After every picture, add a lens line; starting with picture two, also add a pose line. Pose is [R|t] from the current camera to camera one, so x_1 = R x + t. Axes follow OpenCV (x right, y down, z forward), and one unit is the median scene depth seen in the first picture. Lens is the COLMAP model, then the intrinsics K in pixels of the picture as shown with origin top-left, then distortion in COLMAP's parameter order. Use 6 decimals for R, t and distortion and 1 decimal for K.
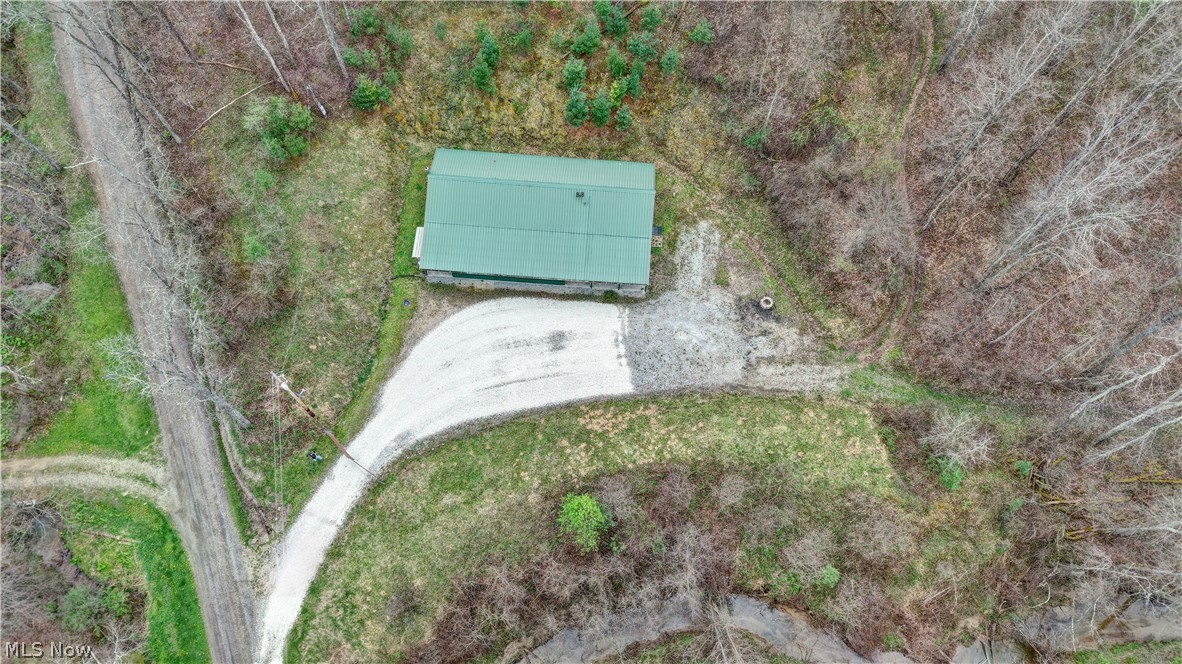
lens RADIAL K [[789.9, 0, 591.0], [0, 789.9, 332.0], [0, 0, 1]] dist [0.045818, -0.050032]
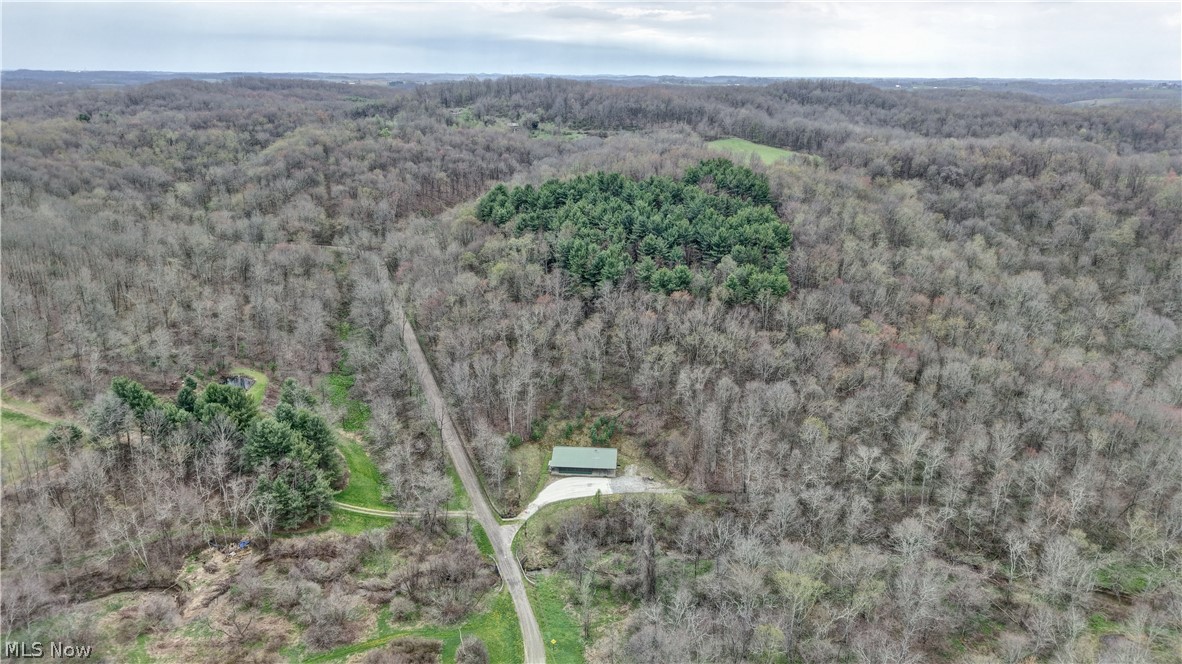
lens RADIAL K [[789.9, 0, 591.0], [0, 789.9, 332.0], [0, 0, 1]] dist [0.045818, -0.050032]
pose [[0.999971, -0.007558, 0.001104, -0.036437], [0.005754, 0.650439, -0.759537, 2.153893], [0.005023, 0.759521, 0.650463, -1.702889]]
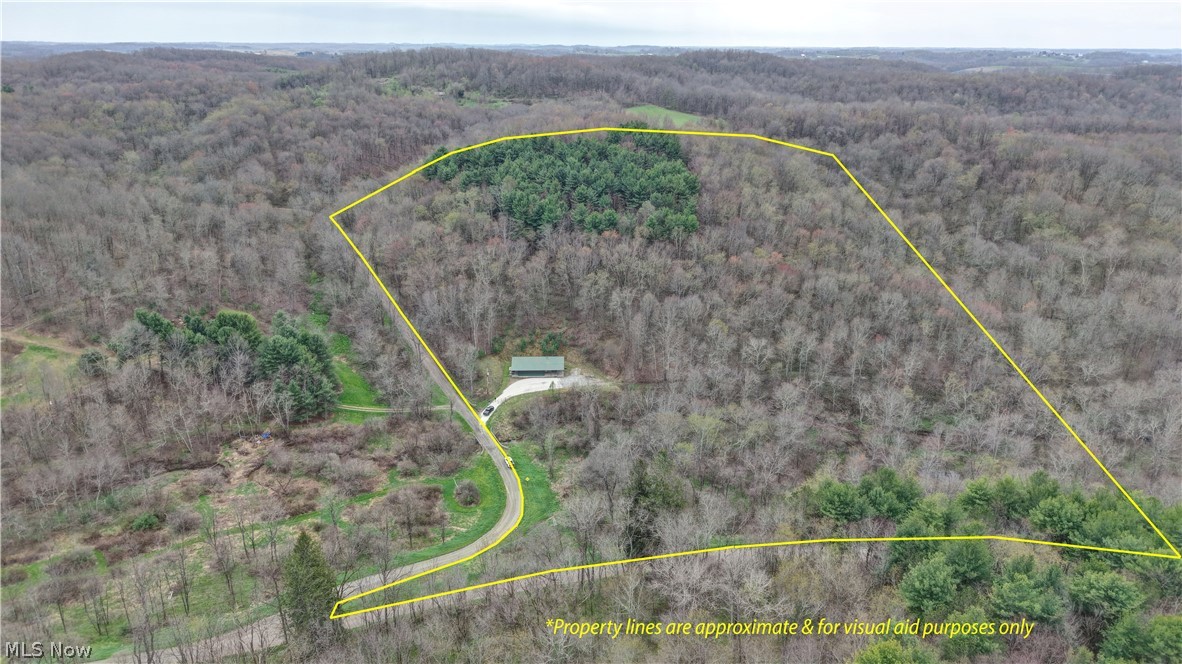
lens RADIAL K [[789.9, 0, 591.0], [0, 789.9, 332.0], [0, 0, 1]] dist [0.045818, -0.050032]
pose [[0.994252, -0.044684, 0.097290, -0.187438], [0.101870, 0.674392, -0.731313, 2.924304], [-0.032934, 0.737020, 0.675068, -2.049612]]
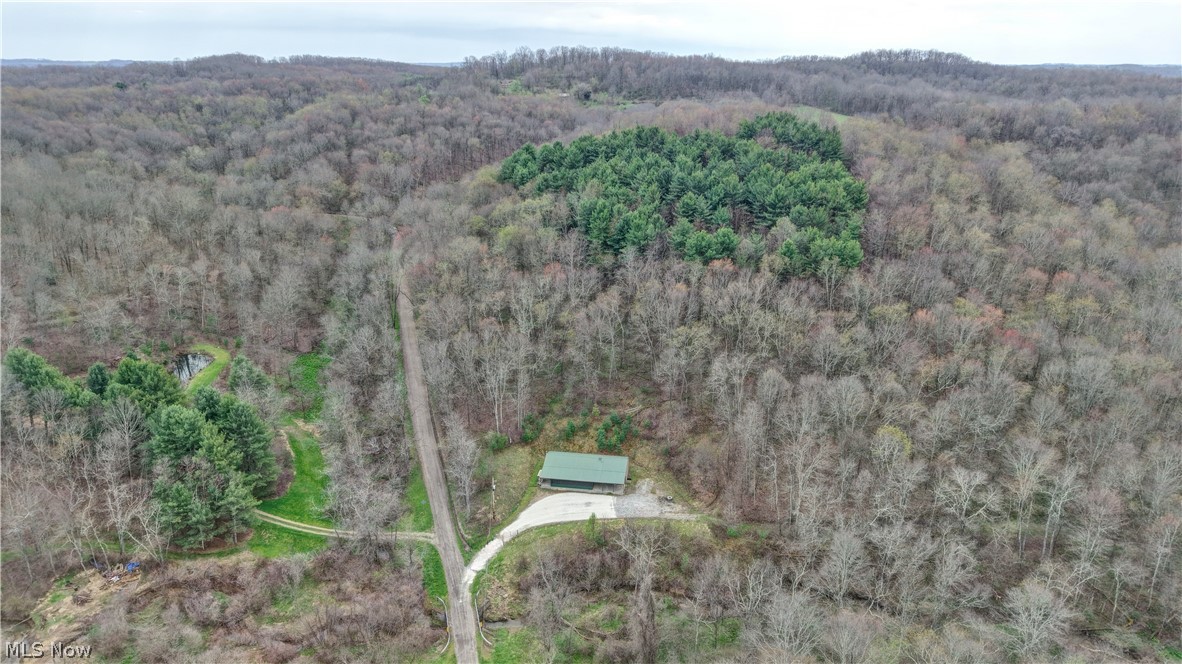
lens RADIAL K [[792.8, 0, 591.0], [0, 792.8, 332.0], [0, 0, 1]] dist [0.016516, -0.005115]
pose [[0.996452, 0.014655, -0.082876, 0.173247], [-0.072004, 0.658264, -0.749335, 1.584324], [0.043573, 0.752644, 0.656984, -1.136509]]
